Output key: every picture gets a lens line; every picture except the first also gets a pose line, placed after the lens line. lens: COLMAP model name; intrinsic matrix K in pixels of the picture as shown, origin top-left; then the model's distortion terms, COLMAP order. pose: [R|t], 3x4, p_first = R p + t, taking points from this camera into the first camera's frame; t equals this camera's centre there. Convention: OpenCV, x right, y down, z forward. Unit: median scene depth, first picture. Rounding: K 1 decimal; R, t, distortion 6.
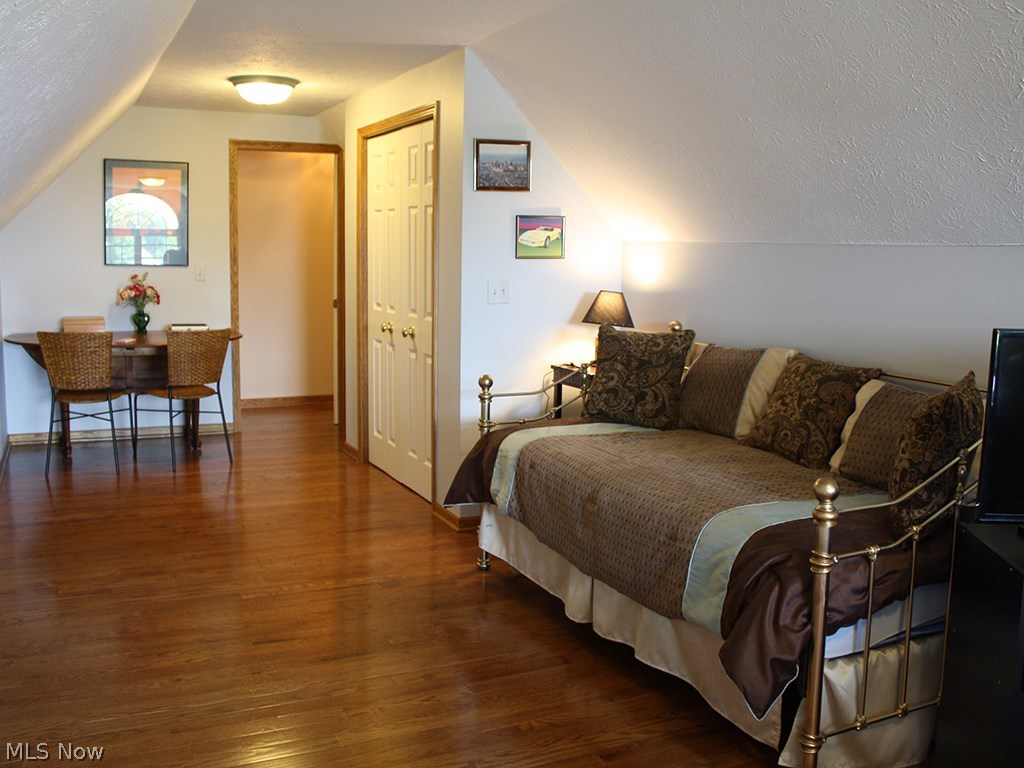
lens RADIAL K [[976.6, 0, 512.0], [0, 976.6, 384.0], [0, 0, 1]] dist [-0.152795, 0.126280]
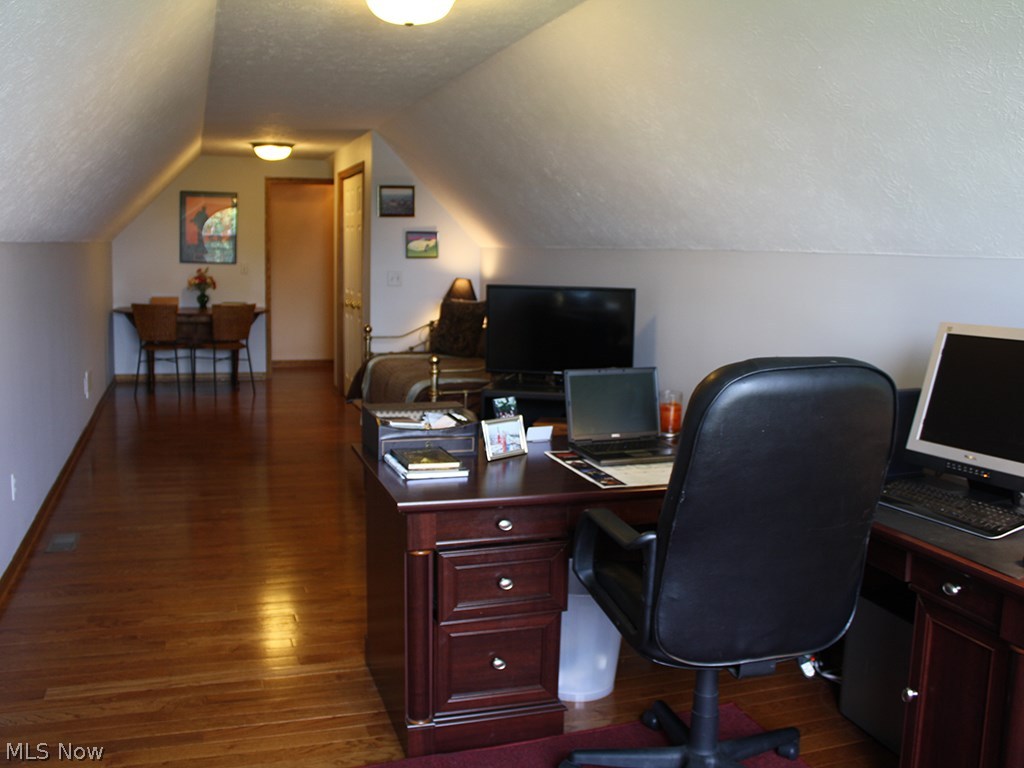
lens RADIAL K [[976.6, 0, 512.0], [0, 976.6, 384.0], [0, 0, 1]] dist [-0.152795, 0.126280]
pose [[0.991661, 0.020416, -0.127249, 0.337768], [-0.021214, 0.999763, -0.004918, 0.074085], [0.127119, 0.007576, 0.991859, -0.506485]]
